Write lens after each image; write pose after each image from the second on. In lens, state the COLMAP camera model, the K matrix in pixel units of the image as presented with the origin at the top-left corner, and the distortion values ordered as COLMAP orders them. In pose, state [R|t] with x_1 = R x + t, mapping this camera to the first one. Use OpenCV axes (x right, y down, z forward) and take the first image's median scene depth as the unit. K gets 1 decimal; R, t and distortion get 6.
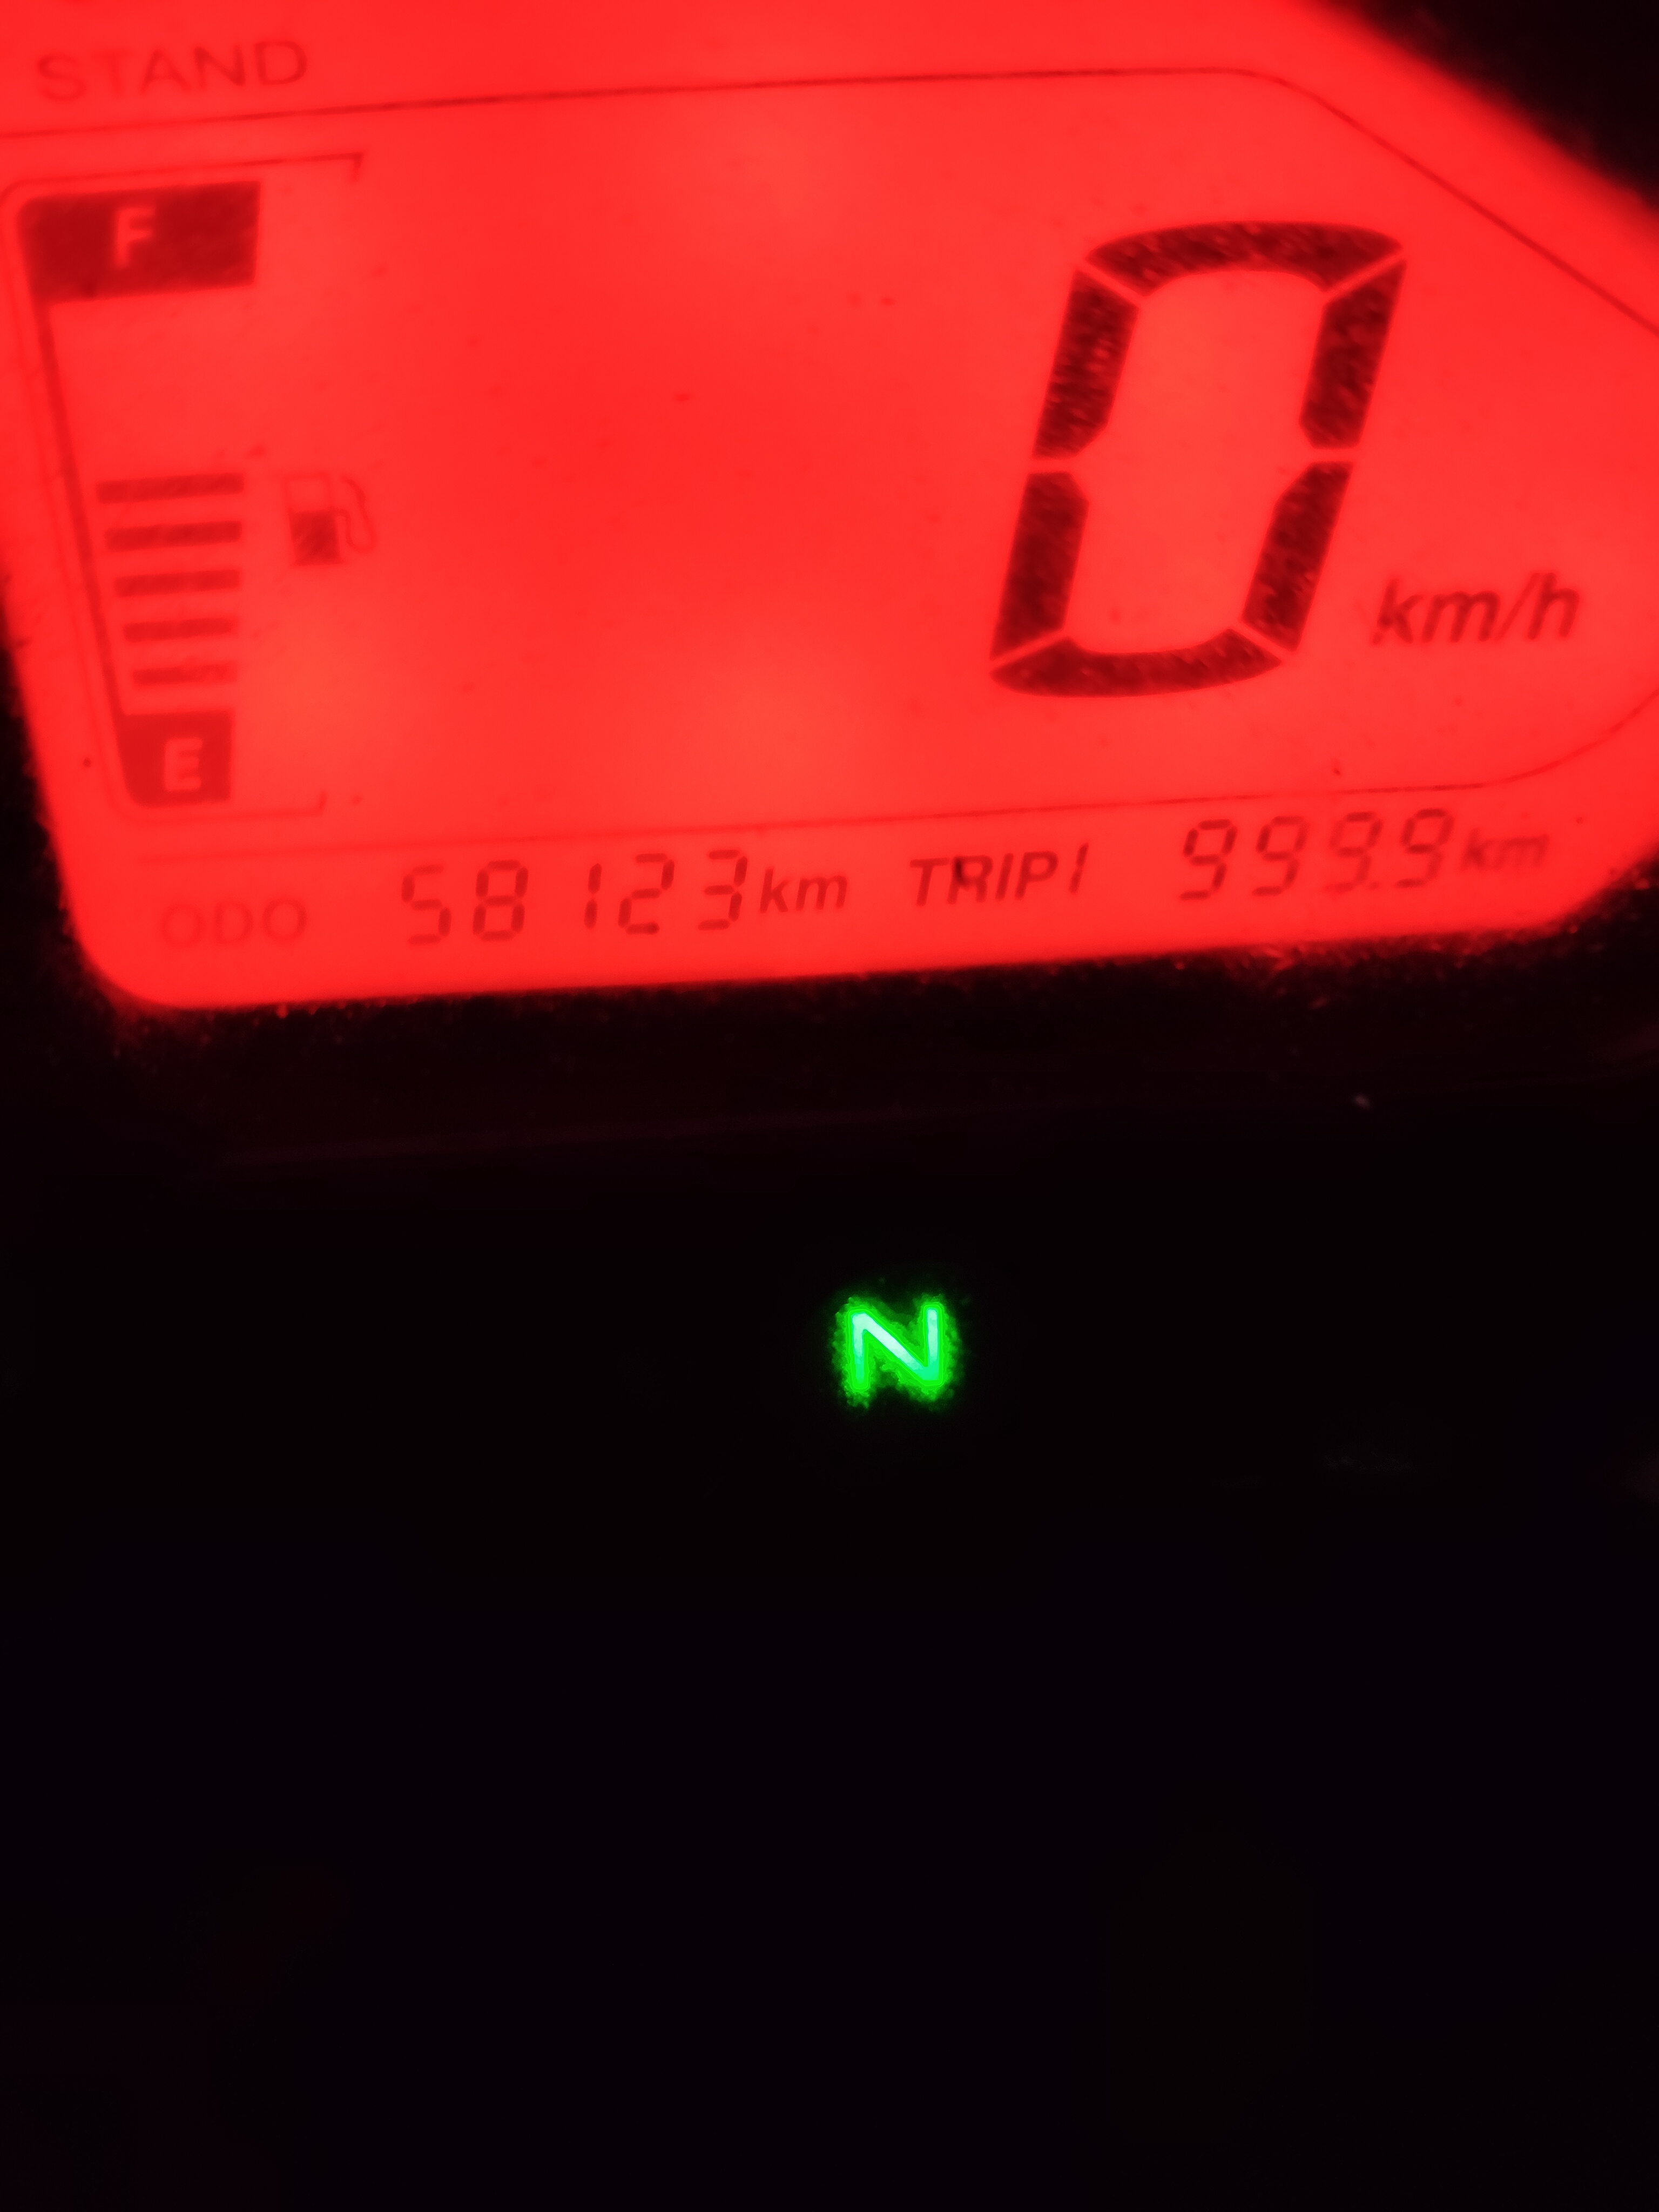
lens RADIAL K [[1868.4, 0, 810.8], [0, 1868.4, 1148.5], [0, 0, 1]] dist [-0.055731, -0.037990]
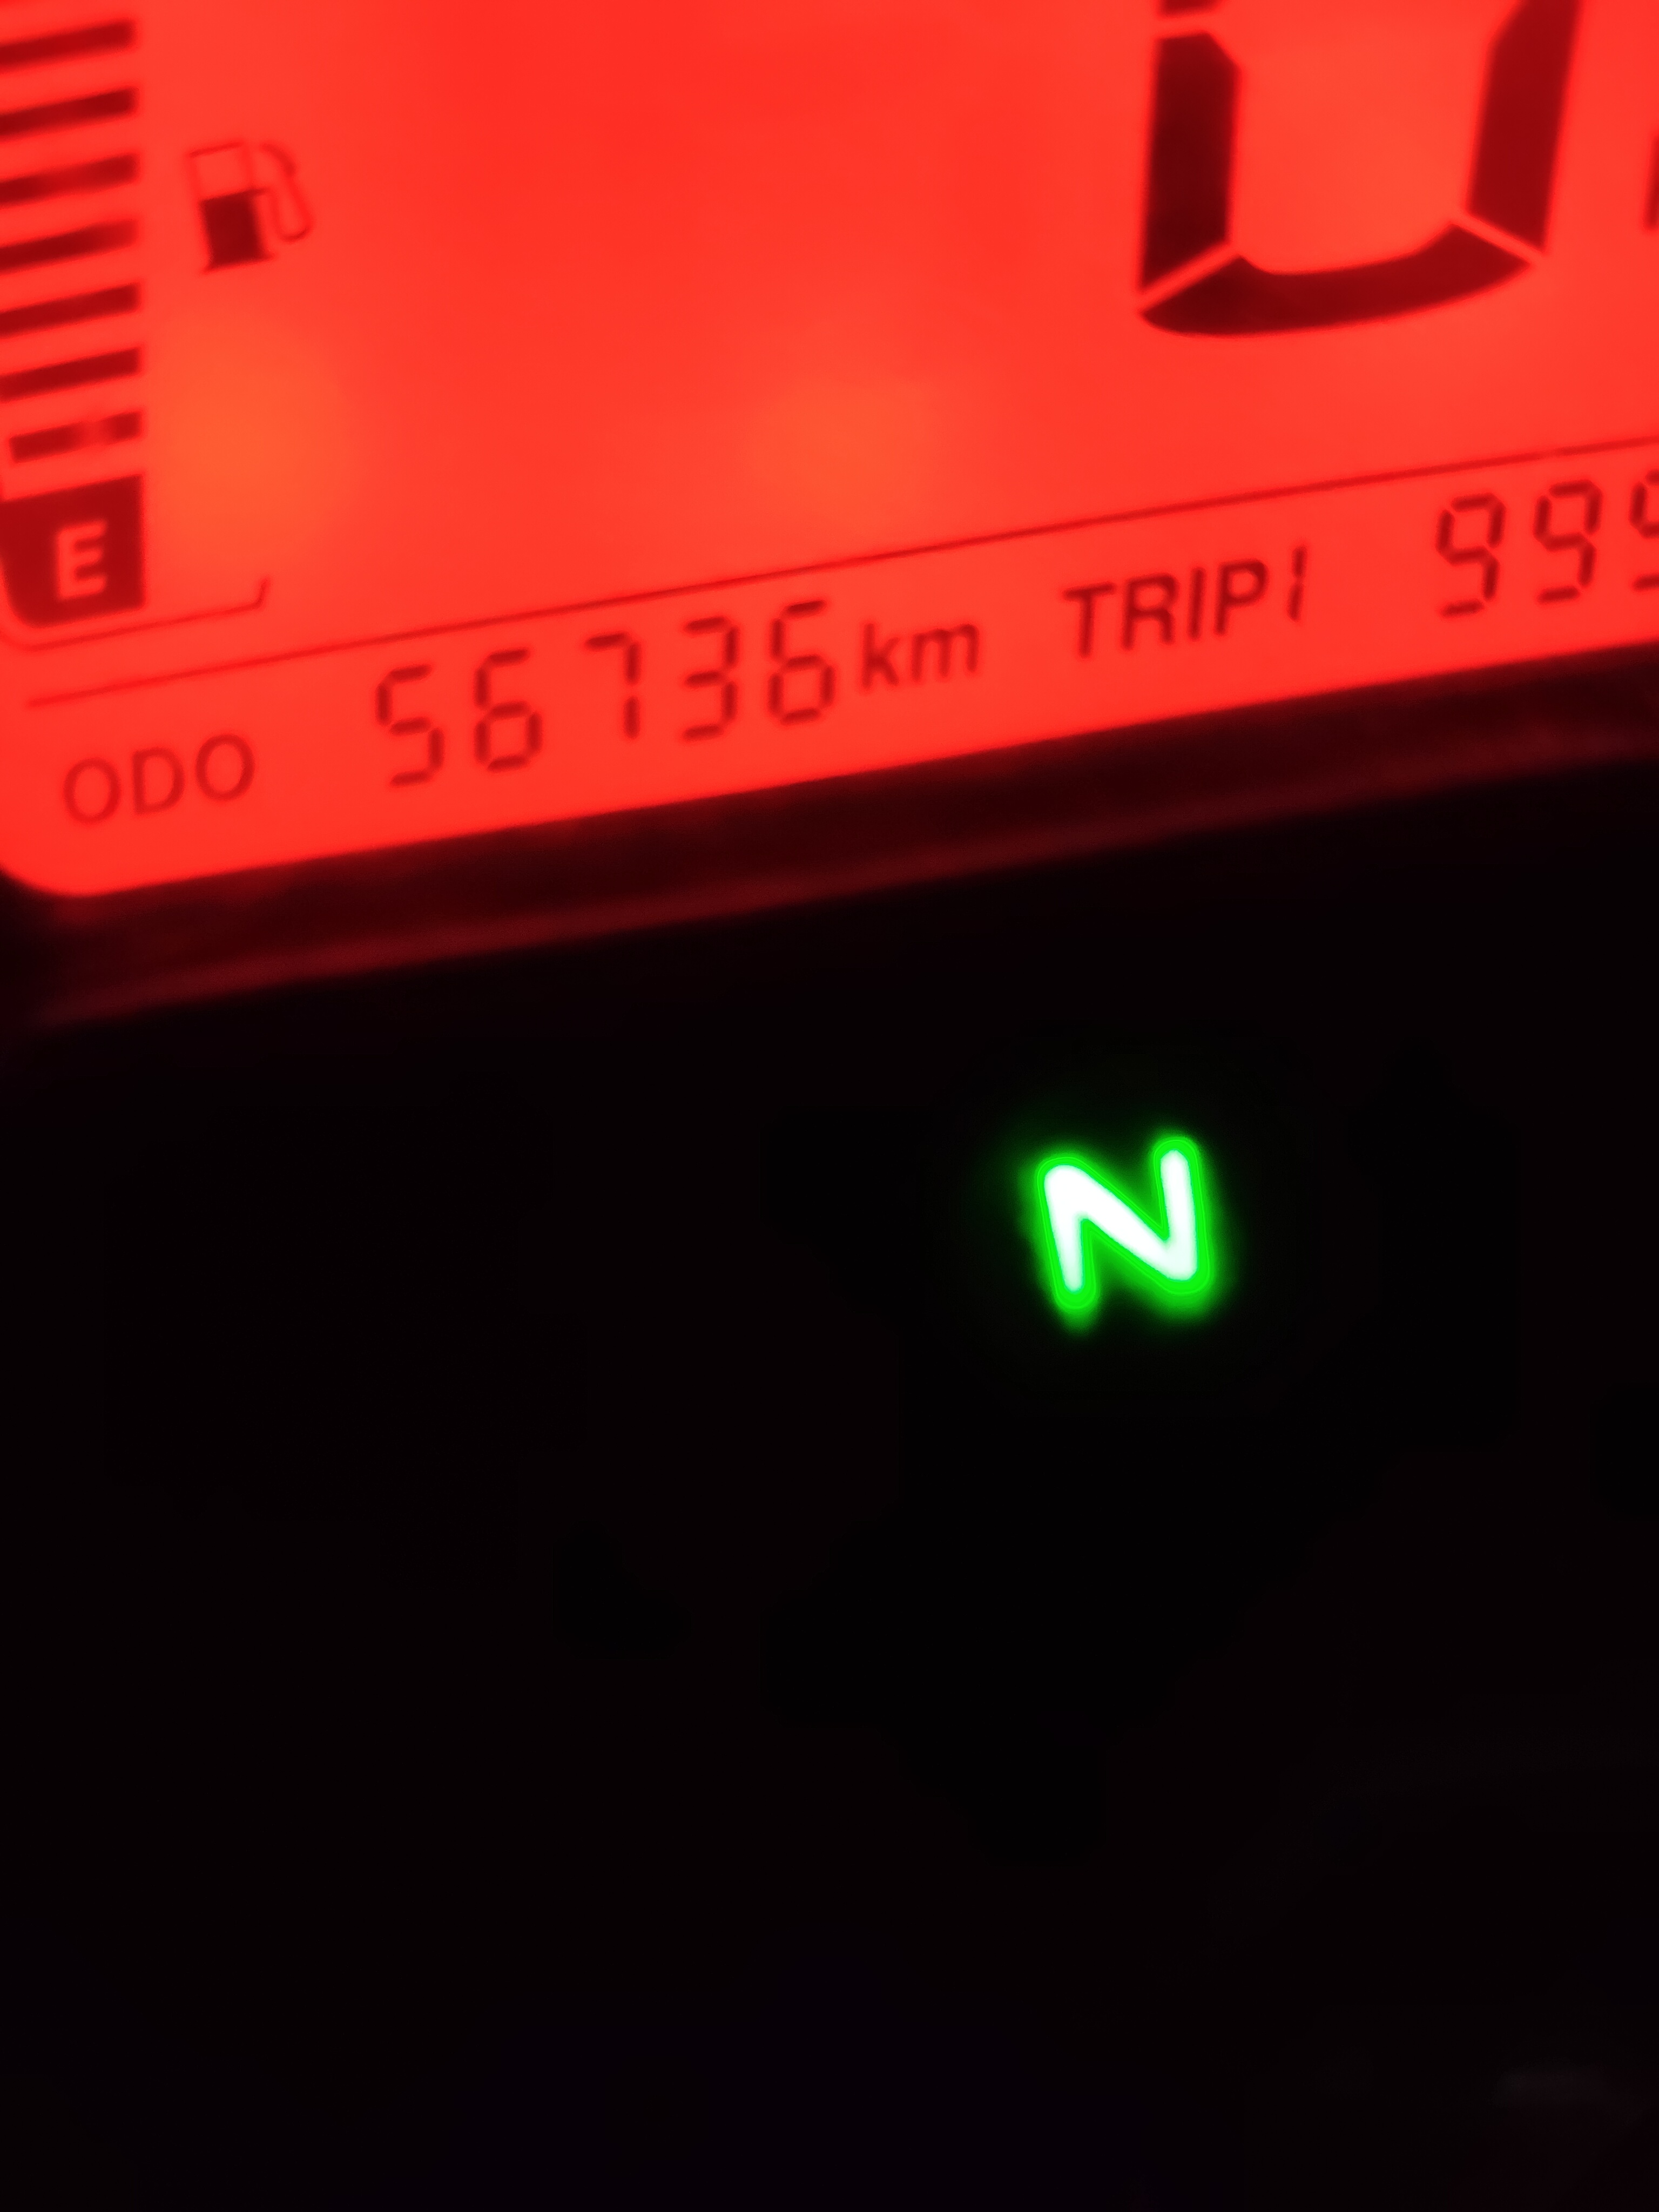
lens RADIAL K [[1799.1, 0, 797.7], [0, 1799.1, 1093.8], [0, 0, 1]] dist [-0.012798, -0.109059]
pose [[0.991137, -0.101580, -0.085608, -0.008262], [0.078240, 0.967171, -0.241782, 0.195083], [0.107358, 0.232941, 0.966547, 0.364386]]
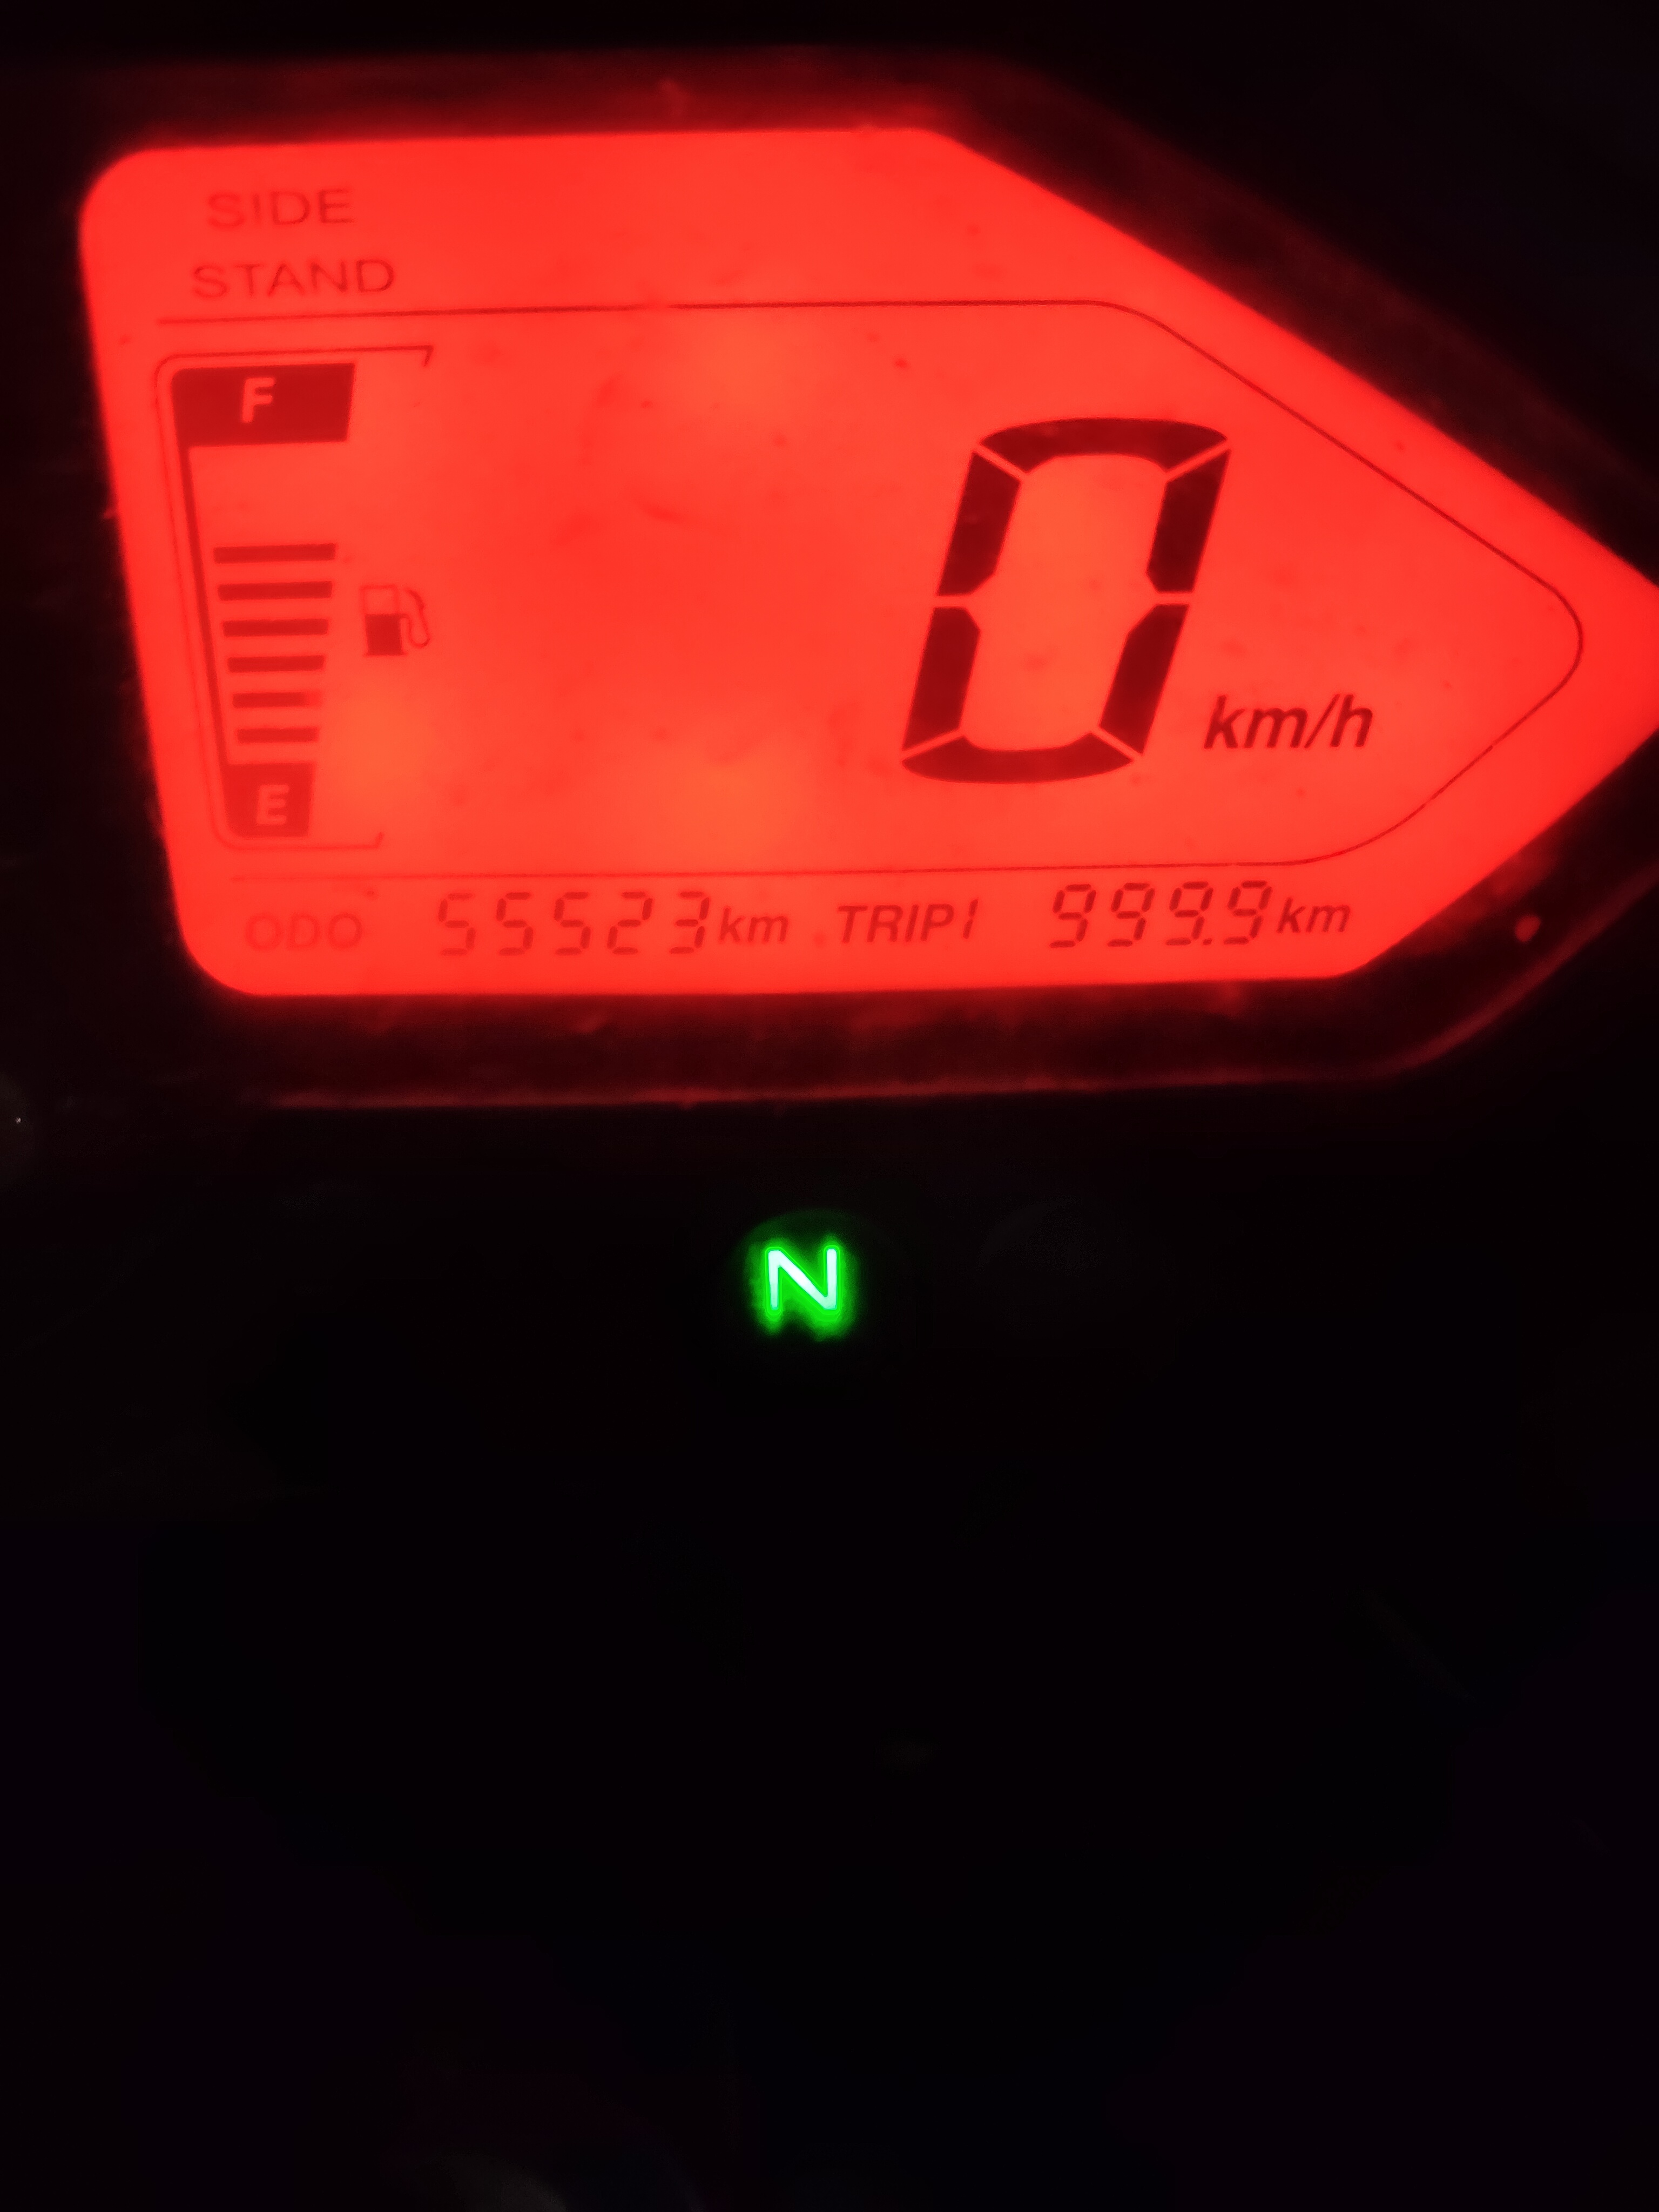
lens RADIAL K [[1799.1, 0, 793.9], [0, 1799.1, 1172.7], [0, 0, 1]] dist [-0.012798, -0.109059]
pose [[0.998643, 0.045122, -0.025991, 0.064181], [-0.046186, 0.998053, -0.041923, 0.080207], [0.024049, 0.043067, 0.998783, -0.217911]]
